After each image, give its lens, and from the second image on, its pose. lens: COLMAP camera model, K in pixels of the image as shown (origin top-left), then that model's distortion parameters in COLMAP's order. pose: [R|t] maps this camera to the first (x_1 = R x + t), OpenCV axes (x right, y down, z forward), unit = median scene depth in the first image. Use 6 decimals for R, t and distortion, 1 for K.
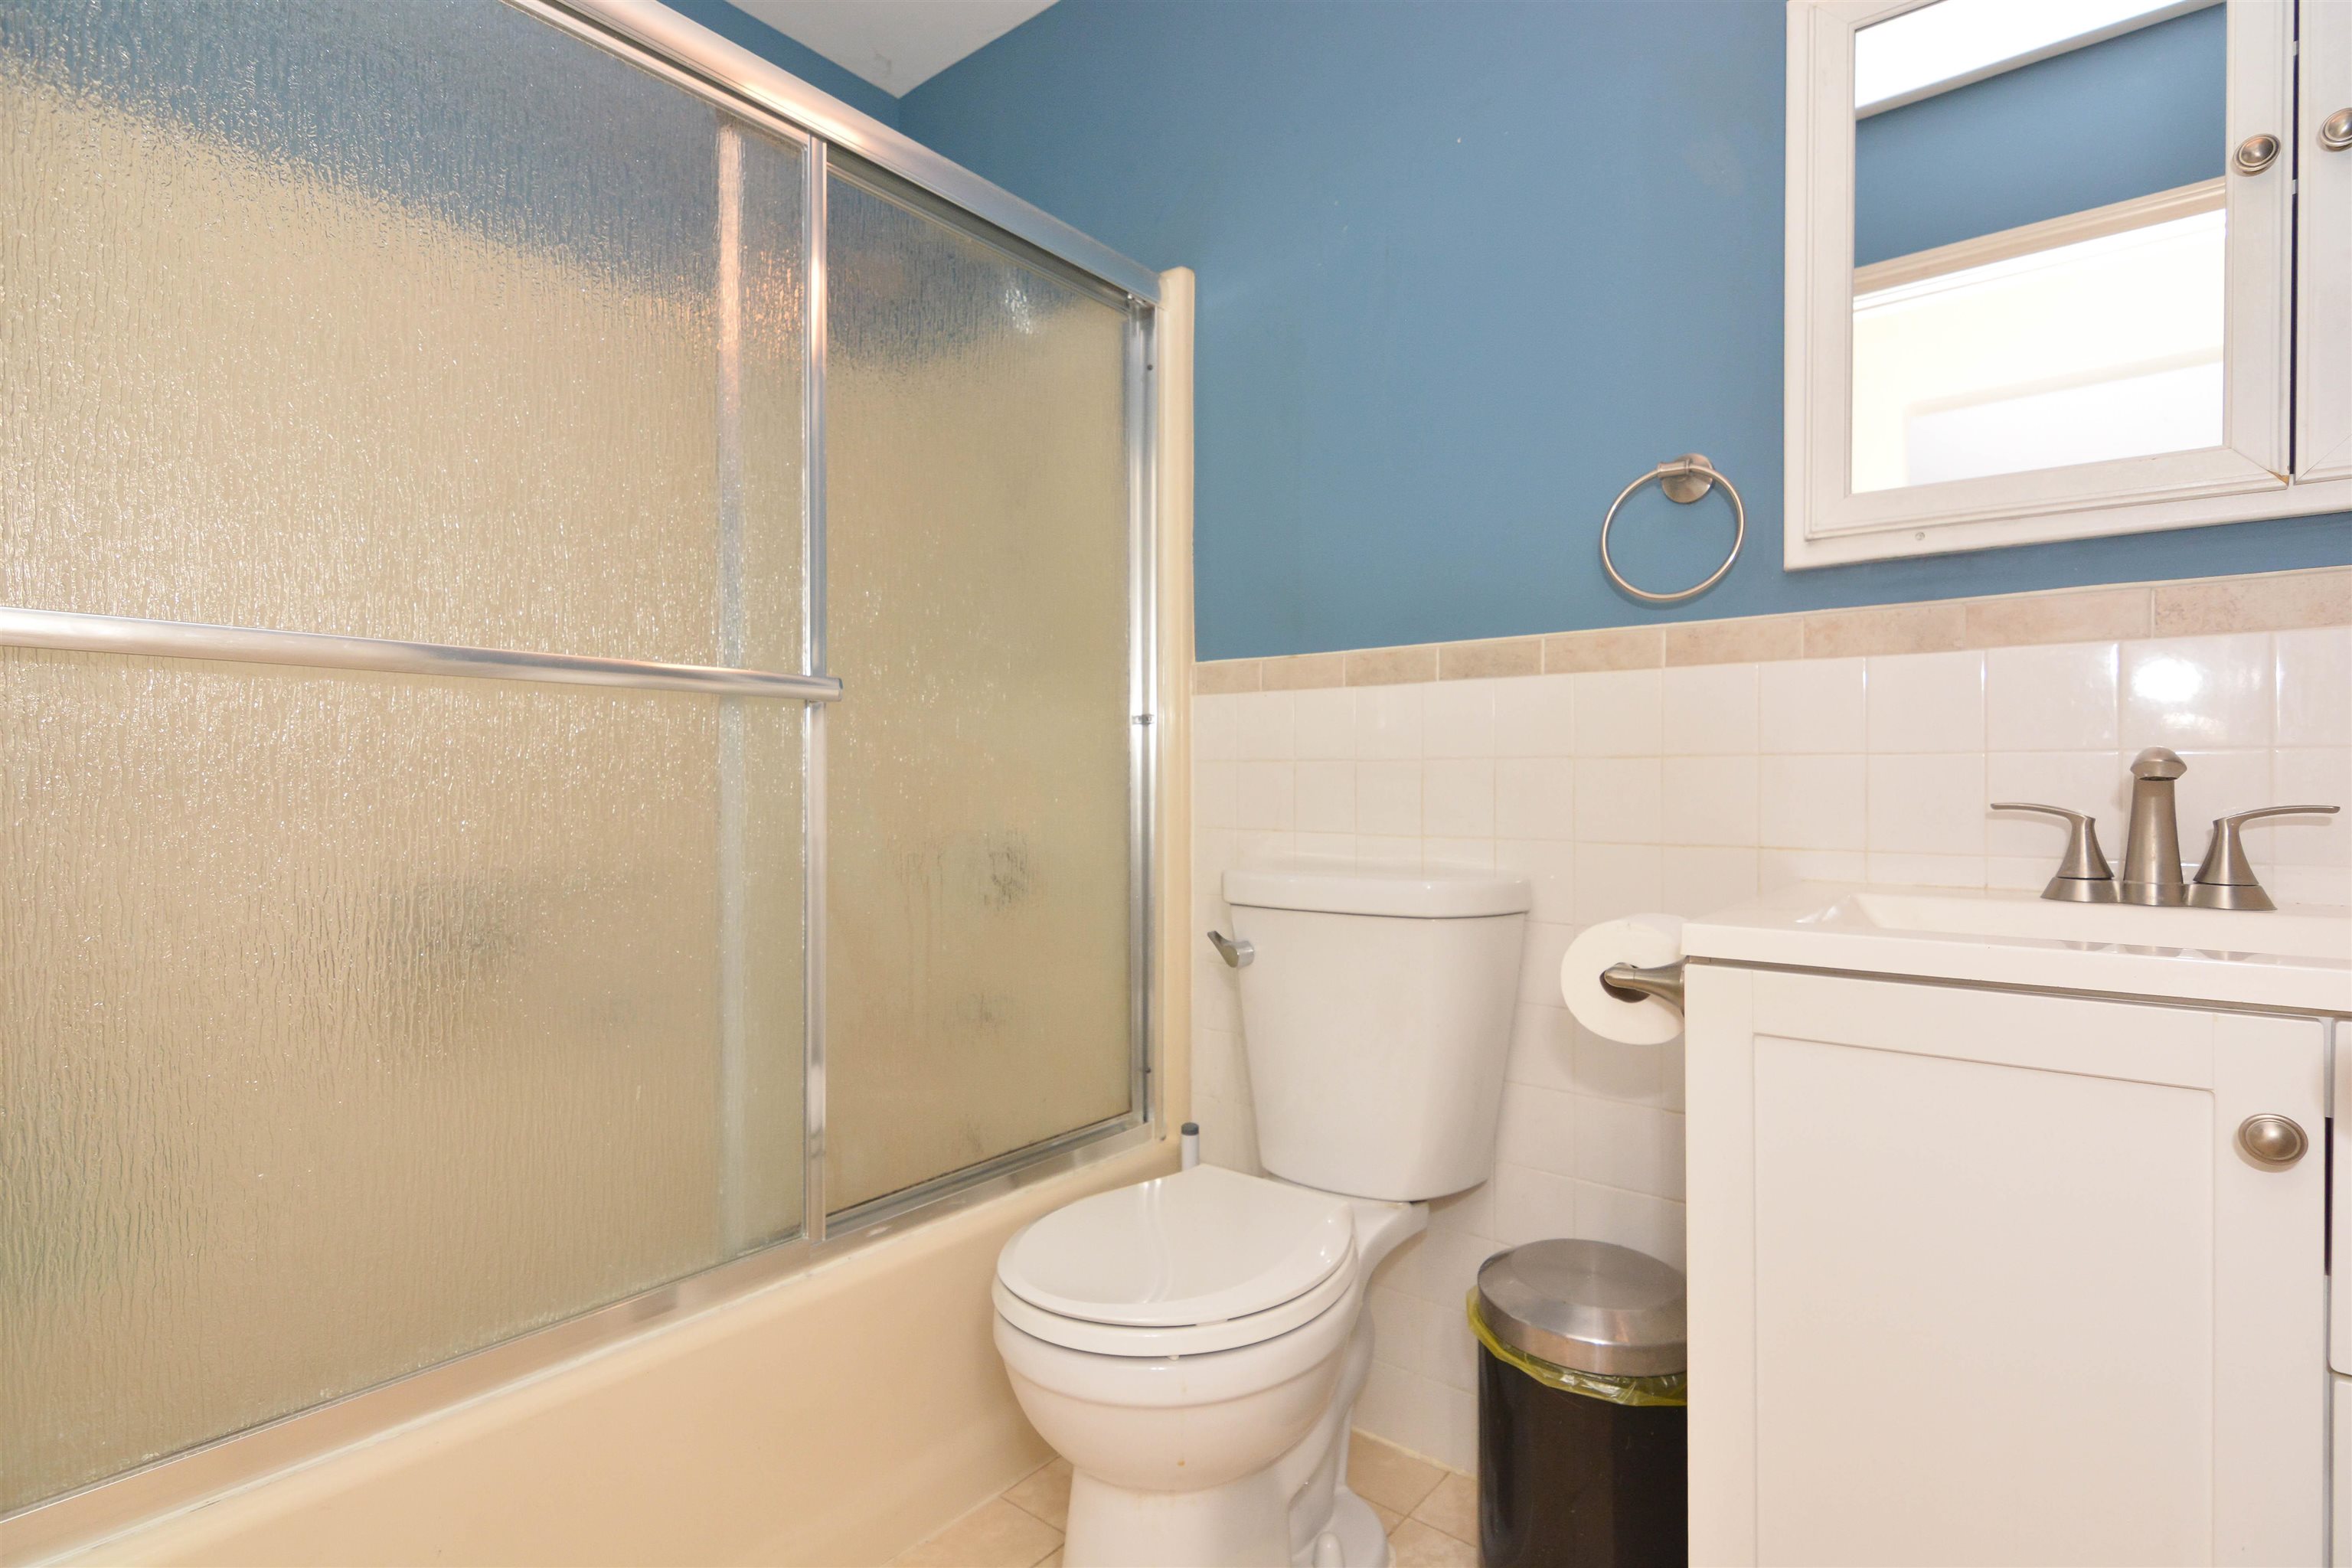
lens RADIAL K [[1122.0, 0, 1187.8], [0, 1122.0, 786.3], [0, 0, 1]] dist [0.016814, -0.010023]
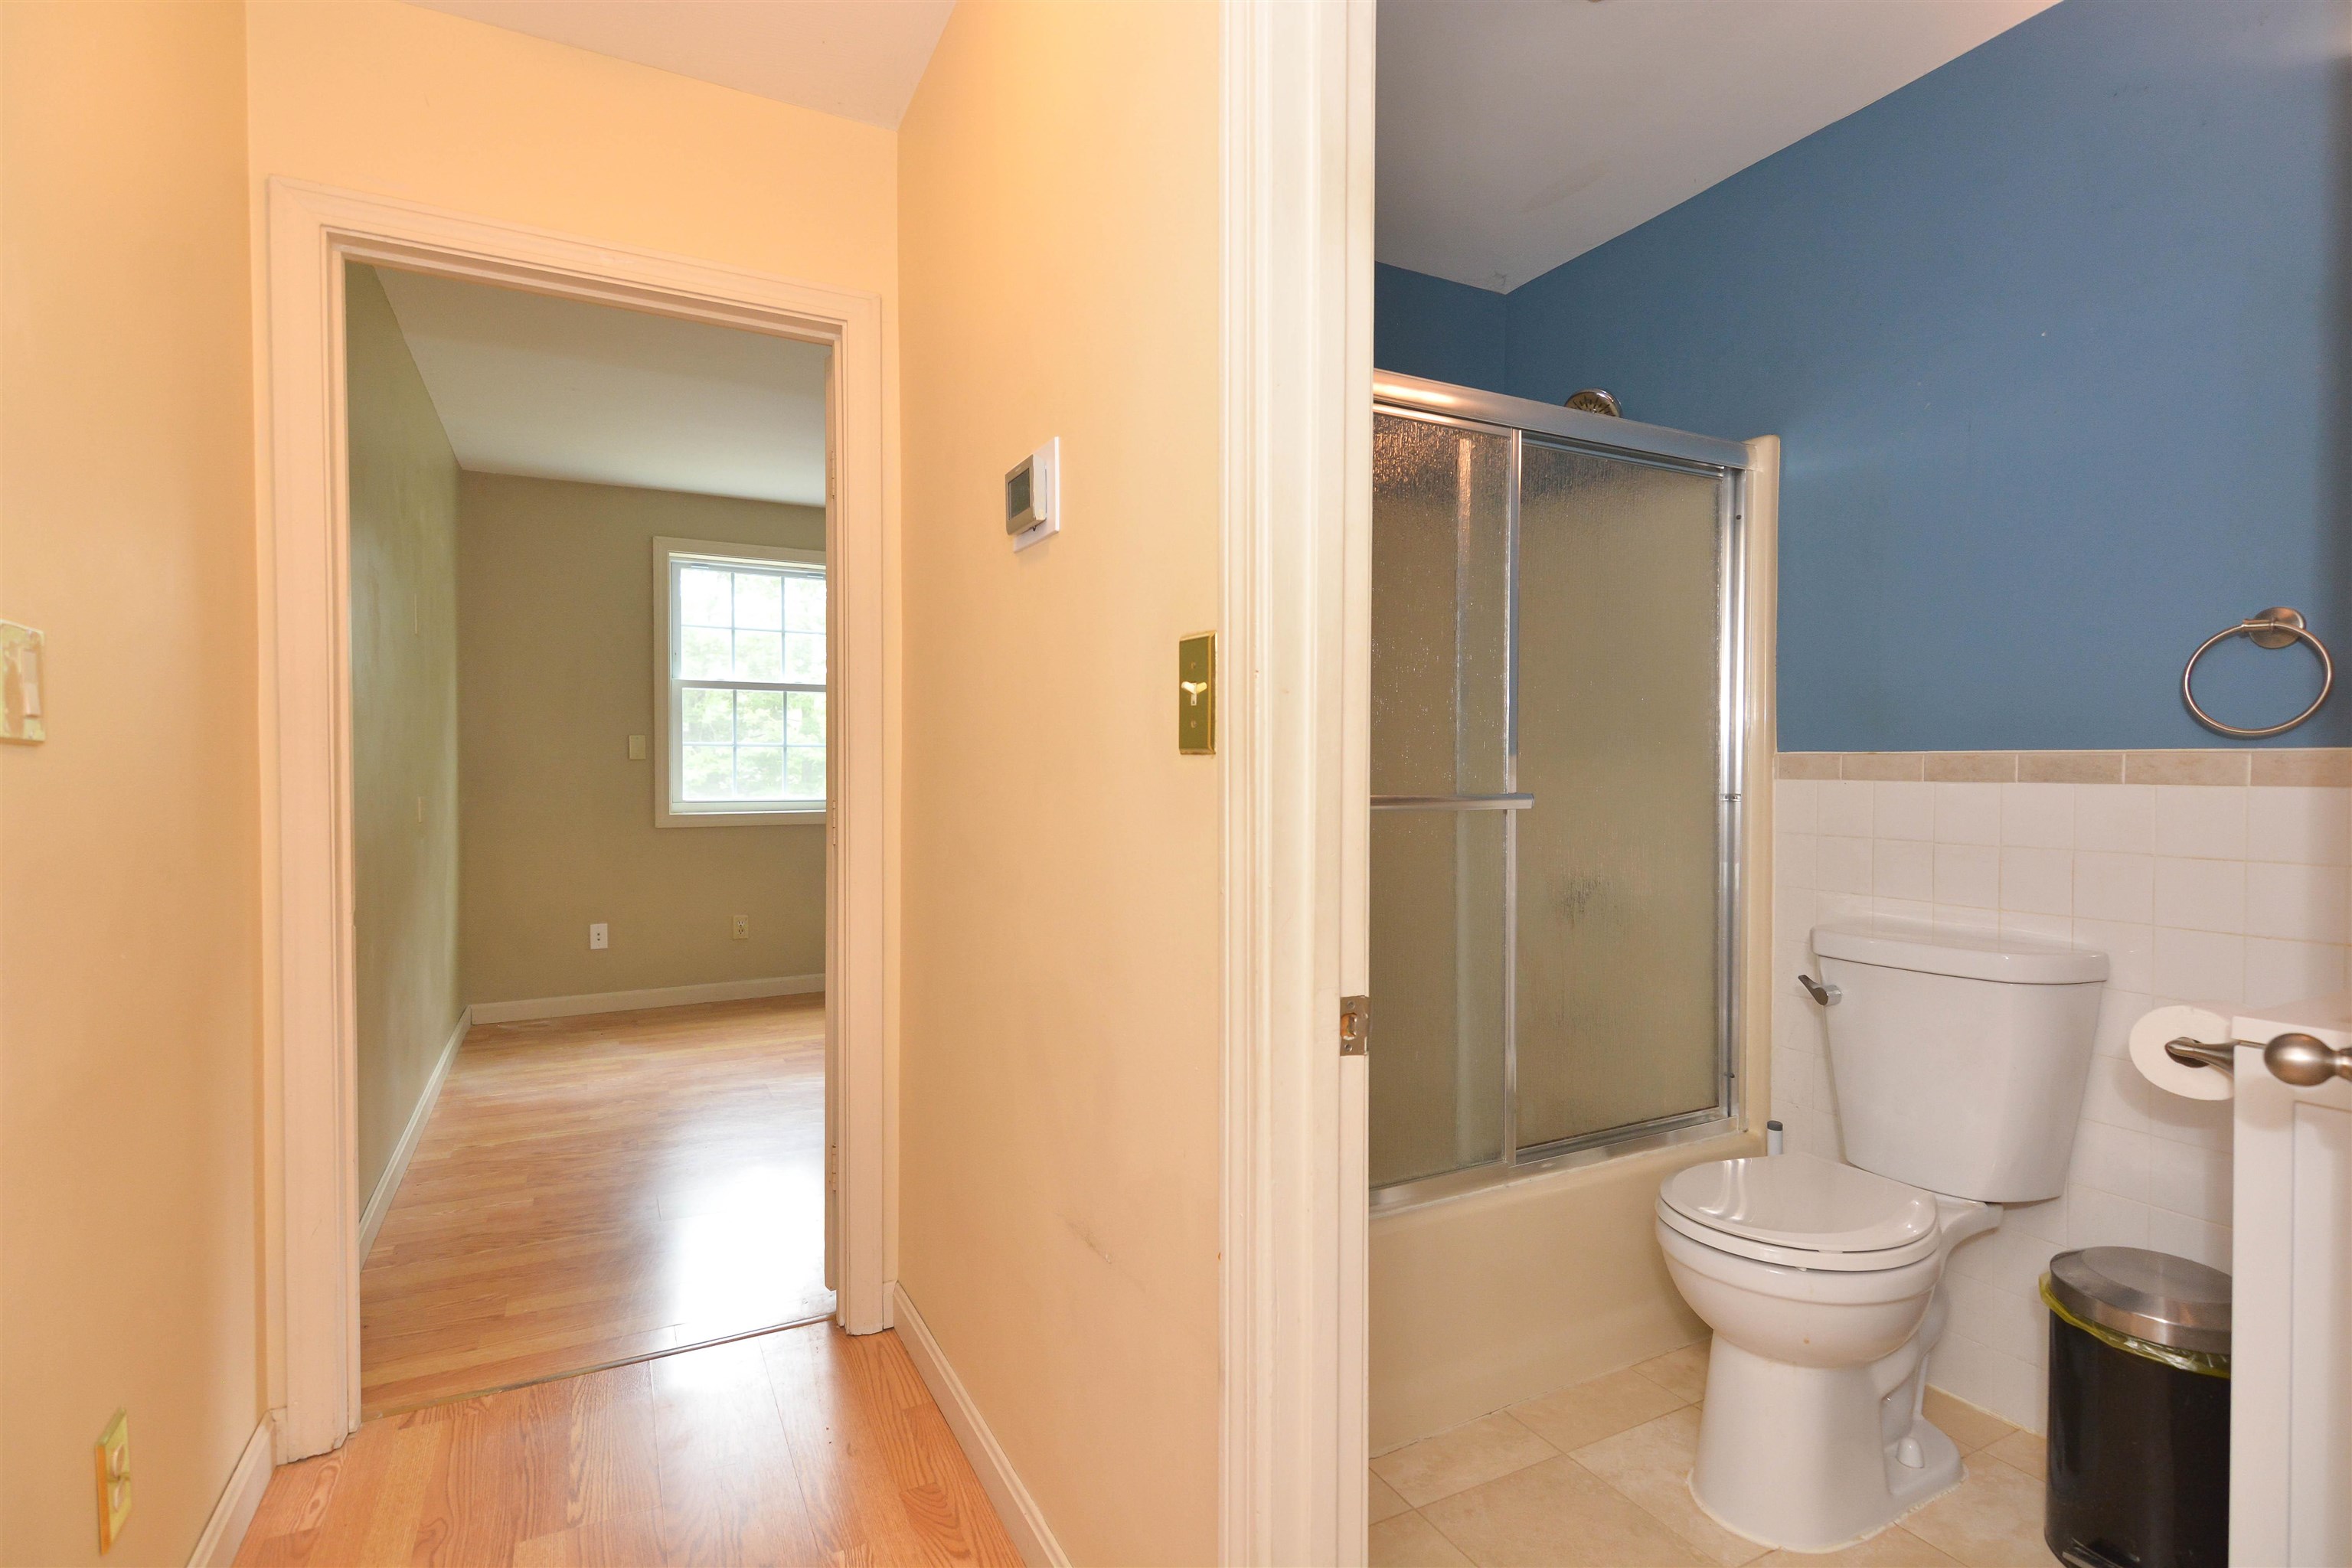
lens RADIAL K [[1122.0, 0, 1187.8], [0, 1122.0, 786.3], [0, 0, 1]] dist [0.016814, -0.010023]
pose [[0.918602, 0.006299, -0.395133, -0.125517], [0.000624, 0.999849, 0.017388, -0.119551], [0.395183, -0.016219, 0.918459, -0.504325]]
